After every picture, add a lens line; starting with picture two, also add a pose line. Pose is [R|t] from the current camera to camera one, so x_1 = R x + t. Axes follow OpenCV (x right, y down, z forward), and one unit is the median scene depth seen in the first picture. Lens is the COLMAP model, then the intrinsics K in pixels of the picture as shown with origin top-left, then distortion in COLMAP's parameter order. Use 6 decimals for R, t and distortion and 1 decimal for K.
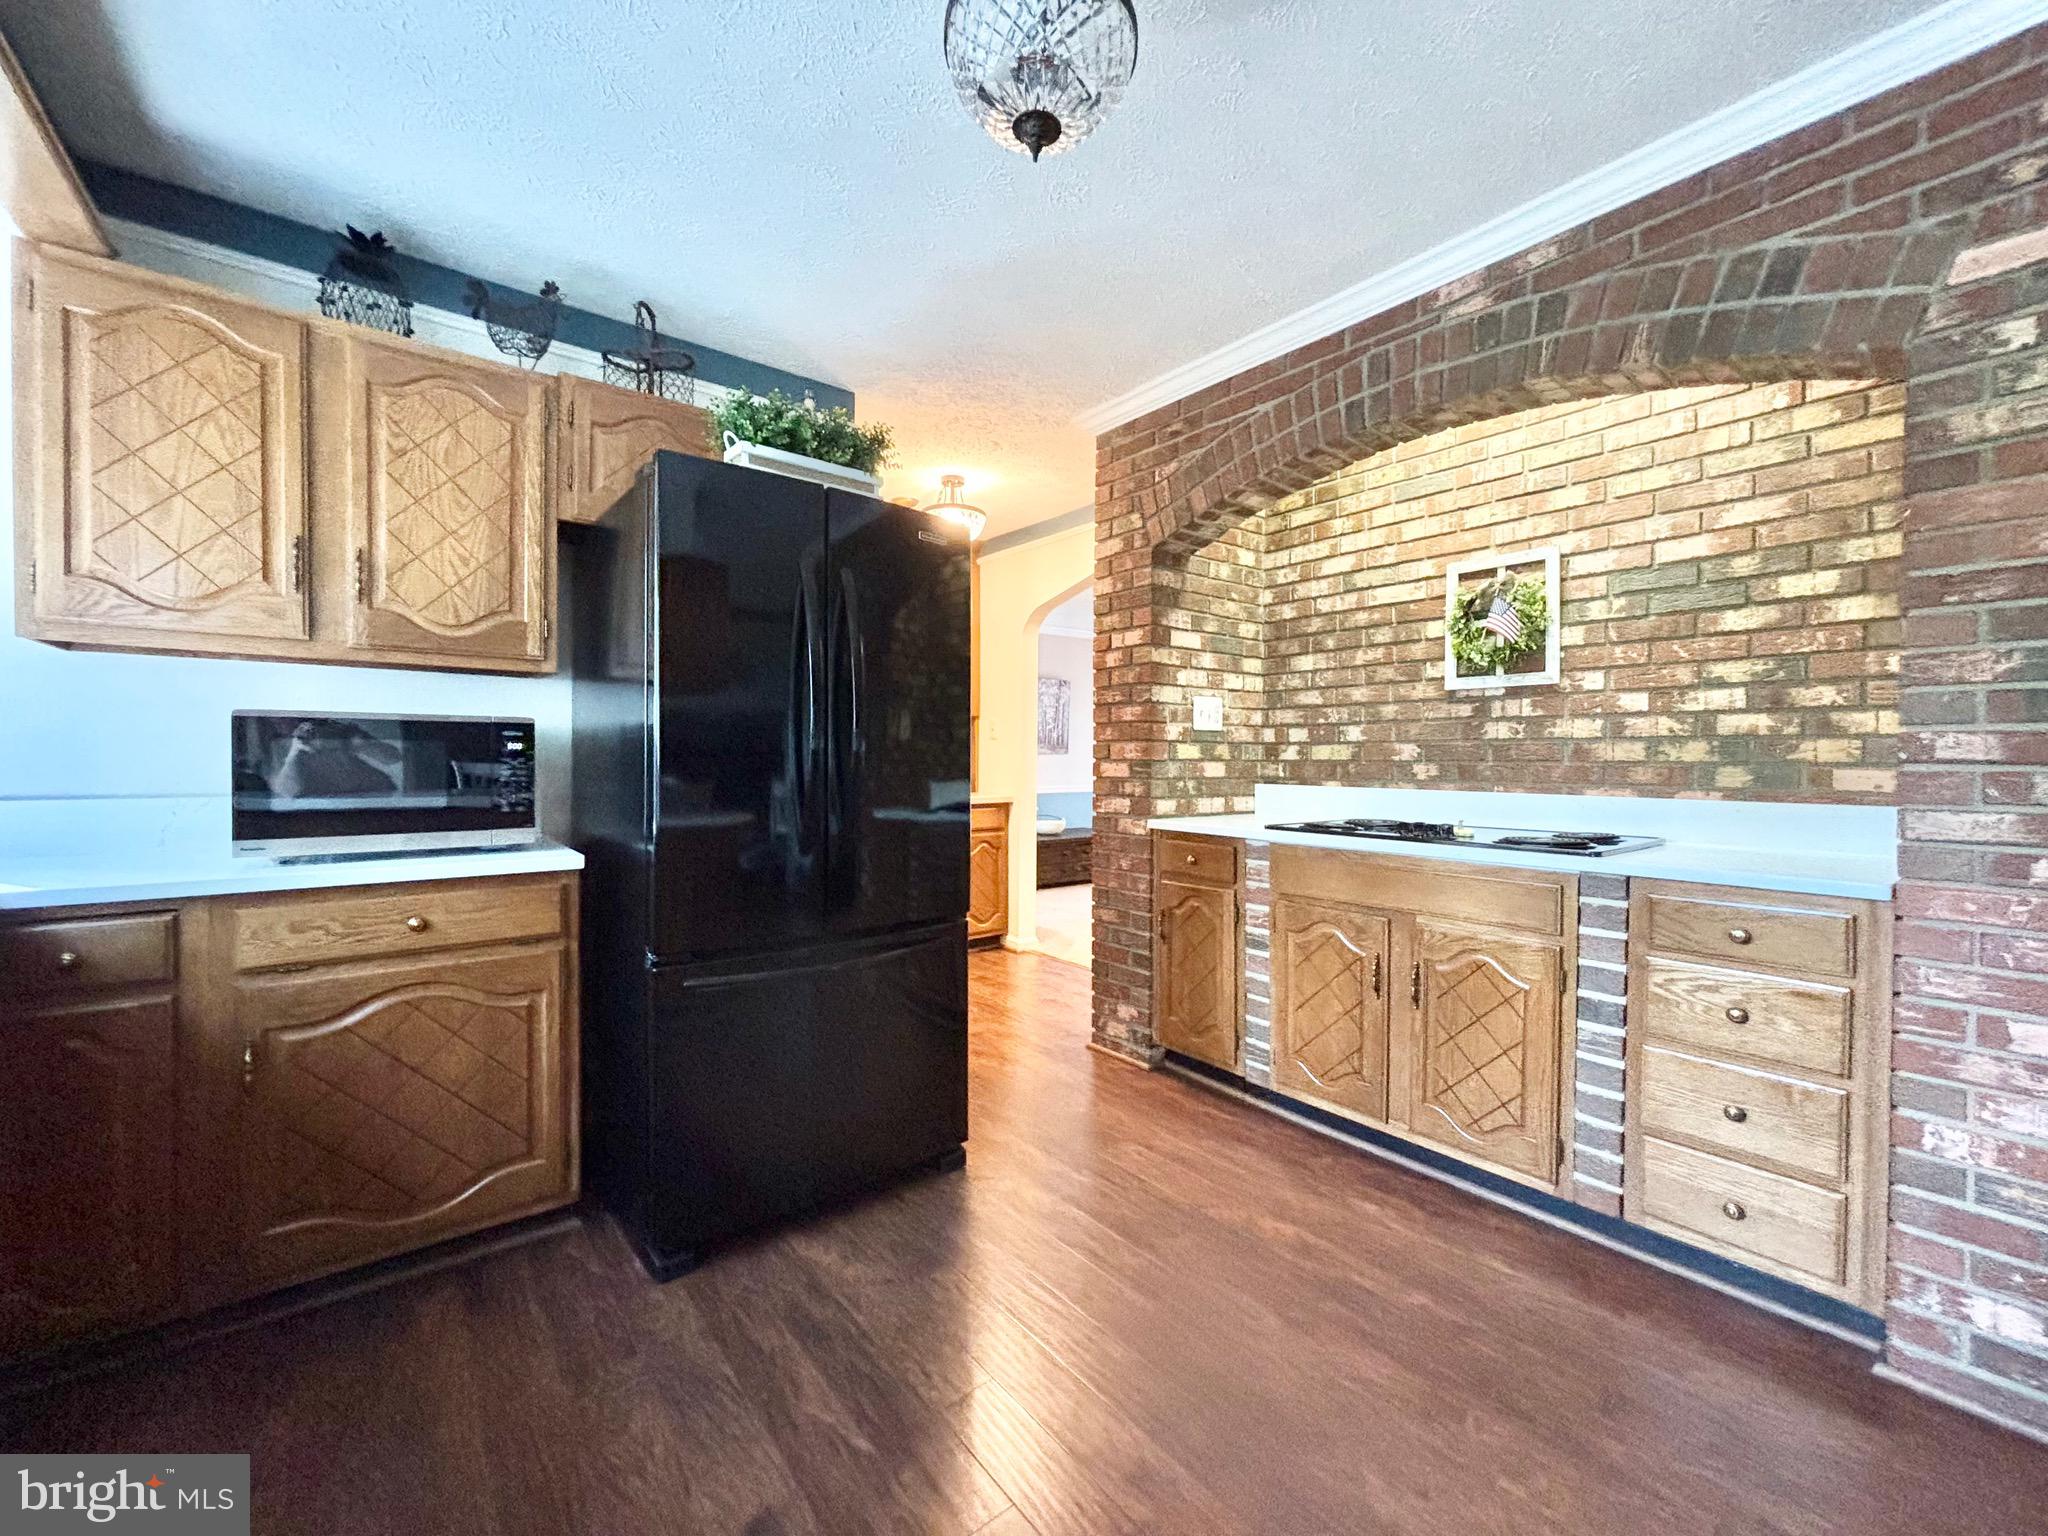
lens RADIAL K [[820.3, 0, 1025.2], [0, 820.3, 768.2], [0, 0, 1]] dist [0.003141, 0.000384]
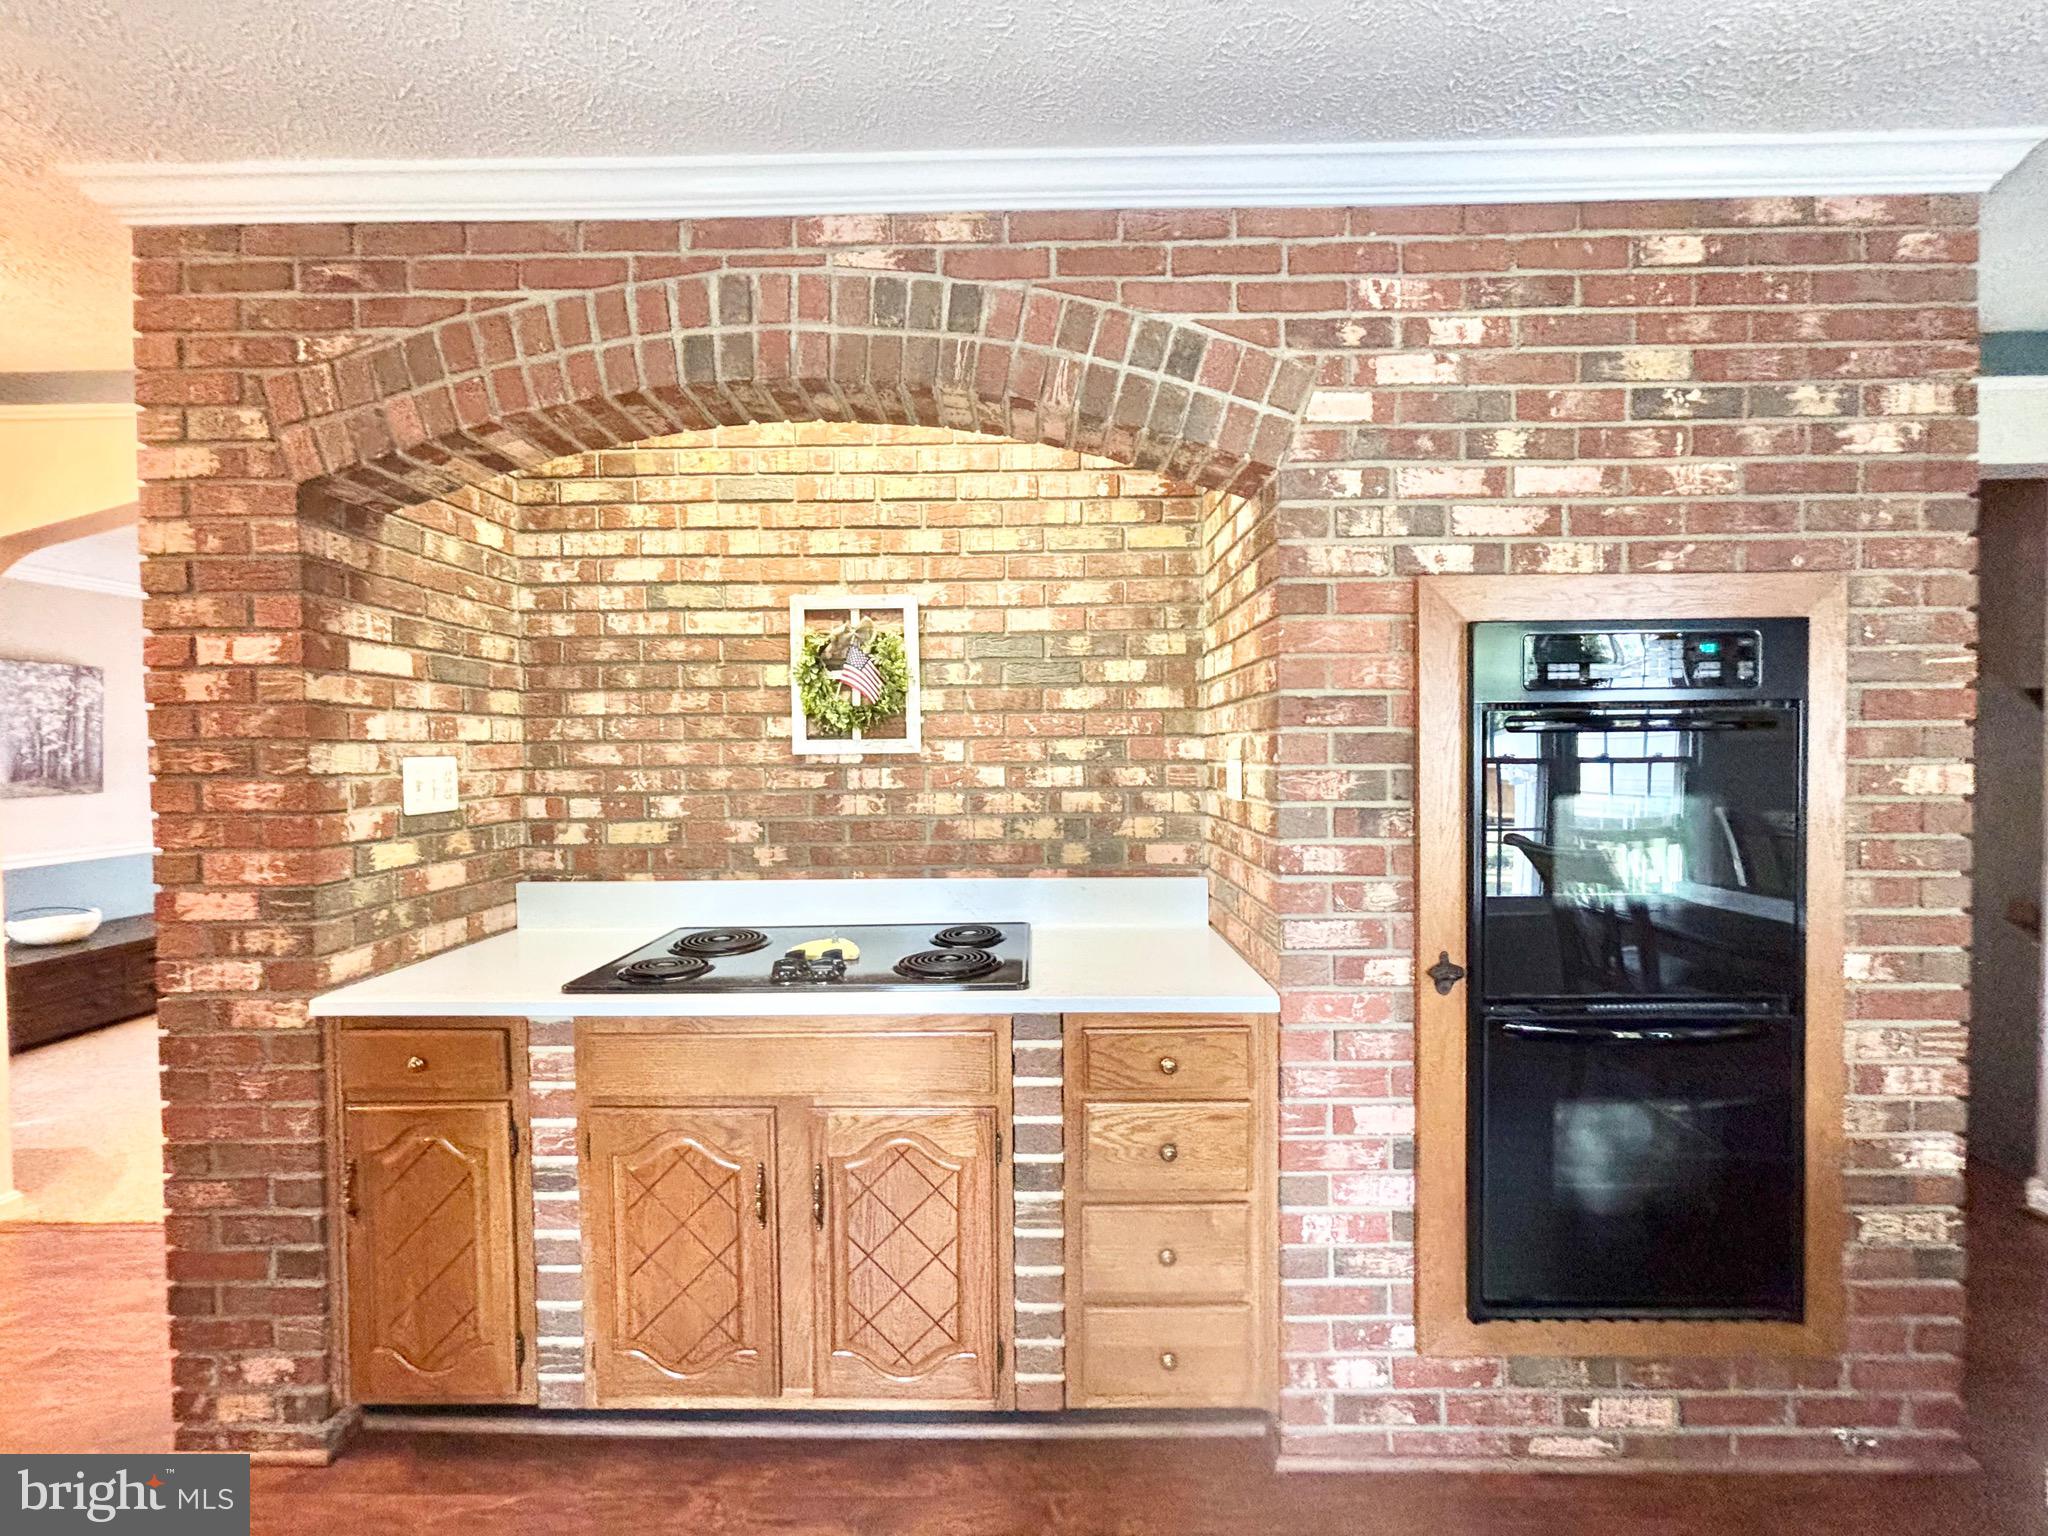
lens RADIAL K [[820.3, 0, 1017.8], [0, 820.3, 767.3], [0, 0, 1]] dist [0.003141, 0.000384]
pose [[0.634939, -0.030838, 0.771946, 0.043483], [0.024231, 0.999506, 0.019998, -0.106836], [-0.772182, 0.006007, 0.635373, 0.380034]]
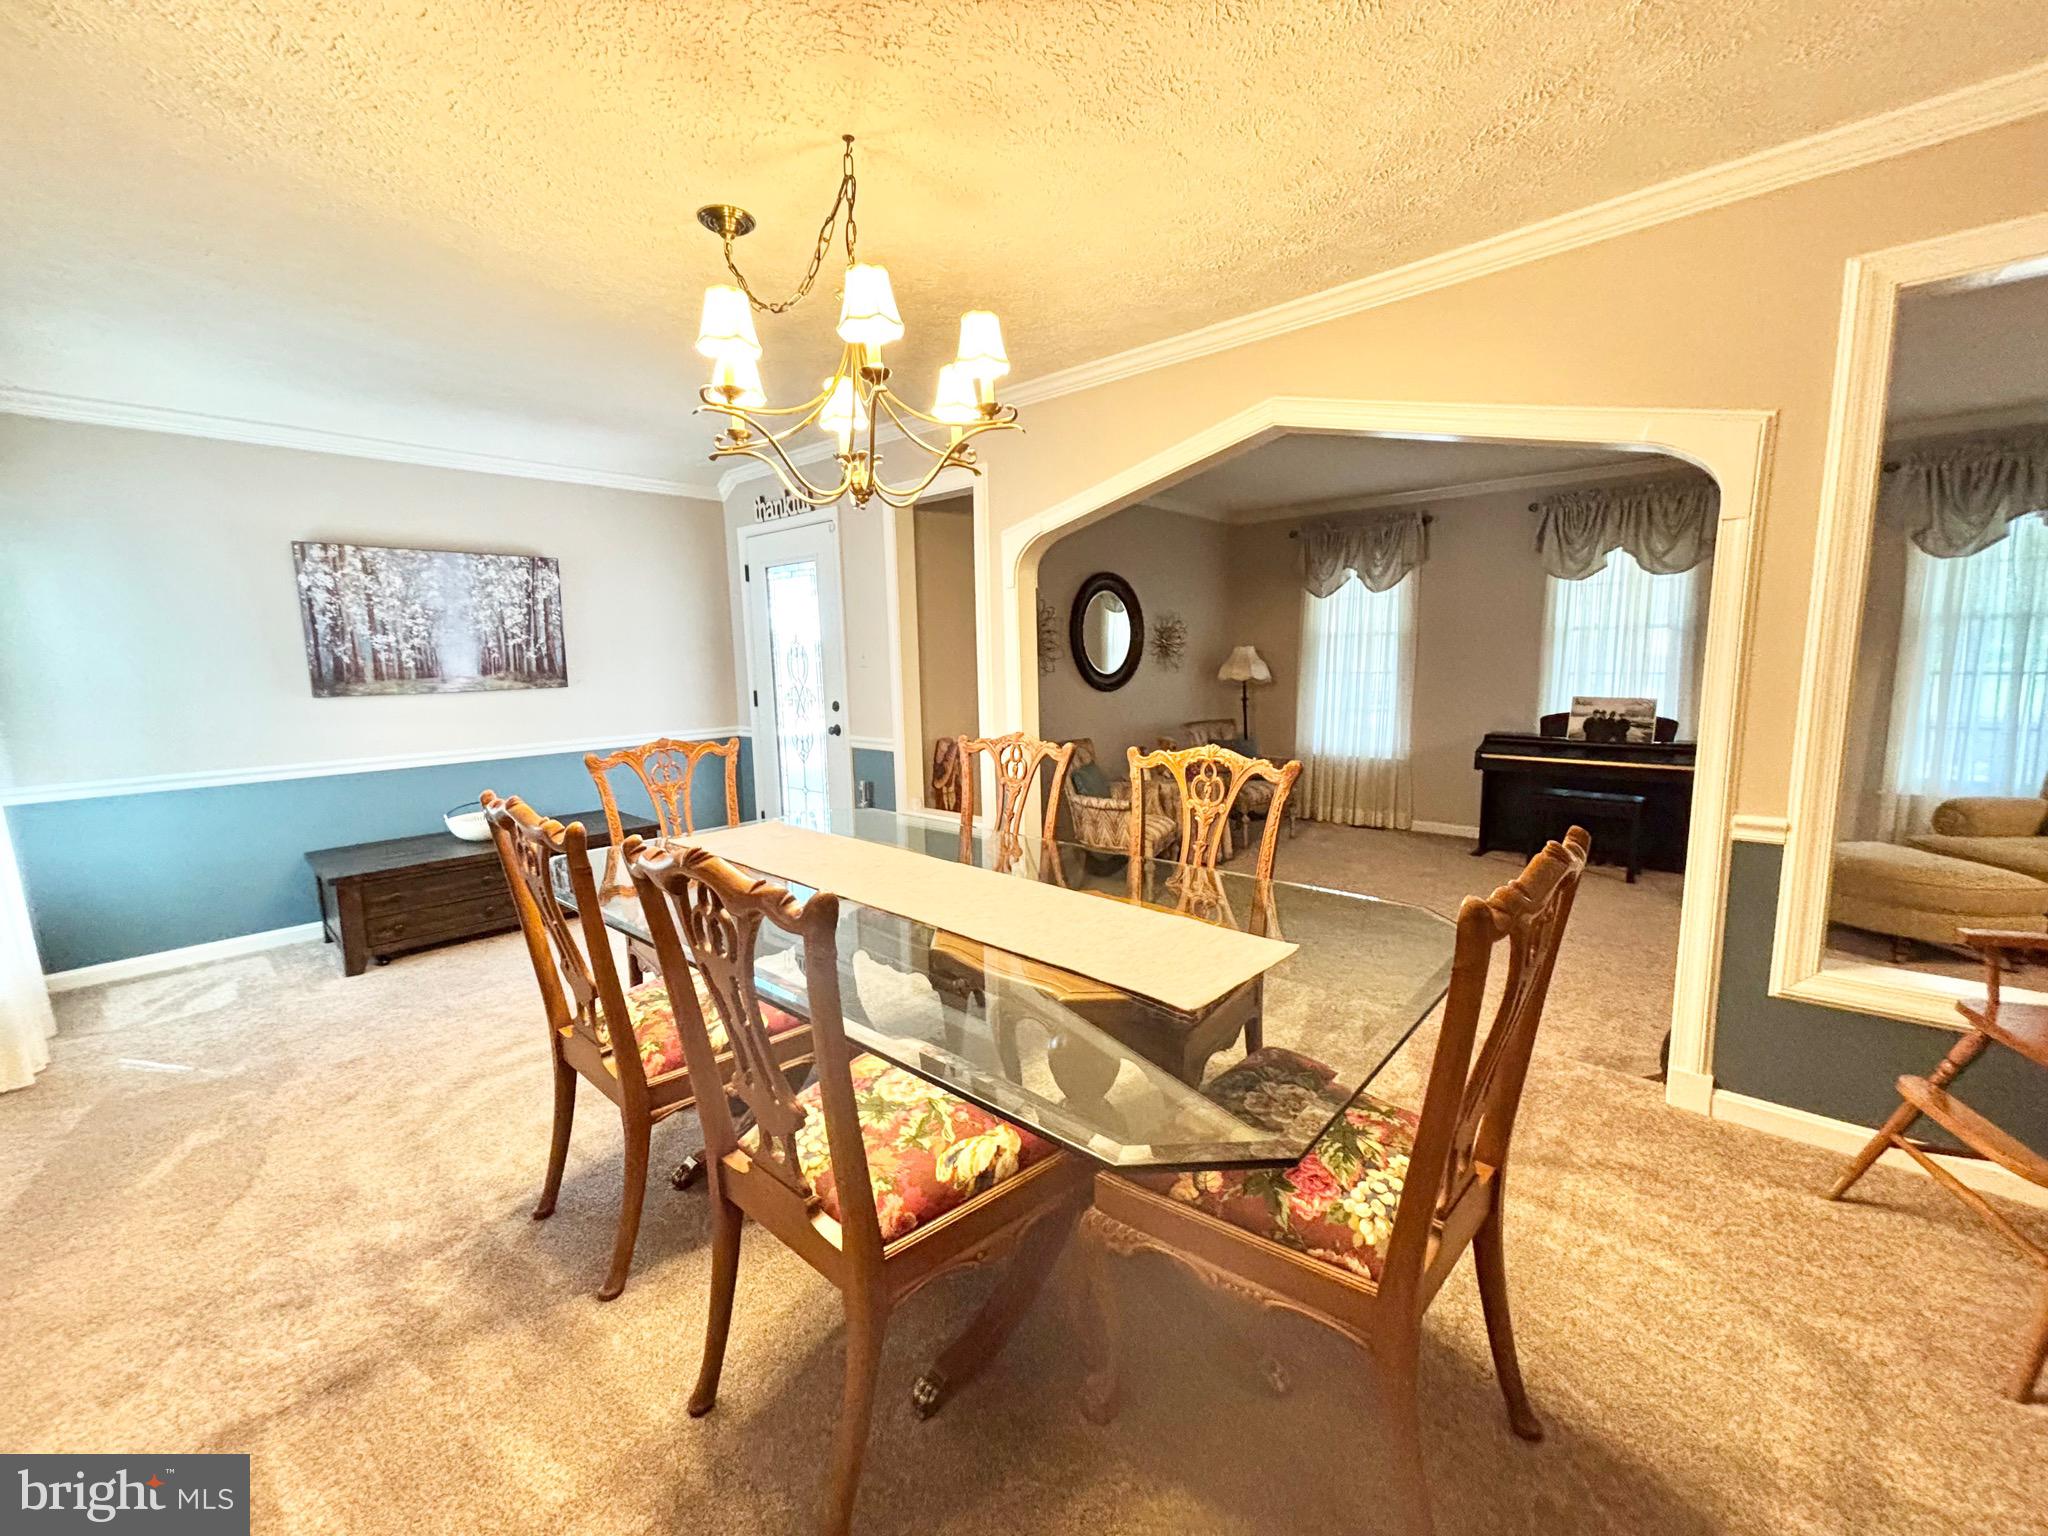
lens RADIAL K [[820.3, 0, 1020.8], [0, 820.3, 769.8], [0, 0, 1]] dist [0.003141, 0.000384]
pose [[0.984677, -0.047271, 0.167859, 0.949634], [0.025675, 0.991368, 0.128568, -0.086978], [-0.172488, -0.122288, 0.977391, 1.230928]]
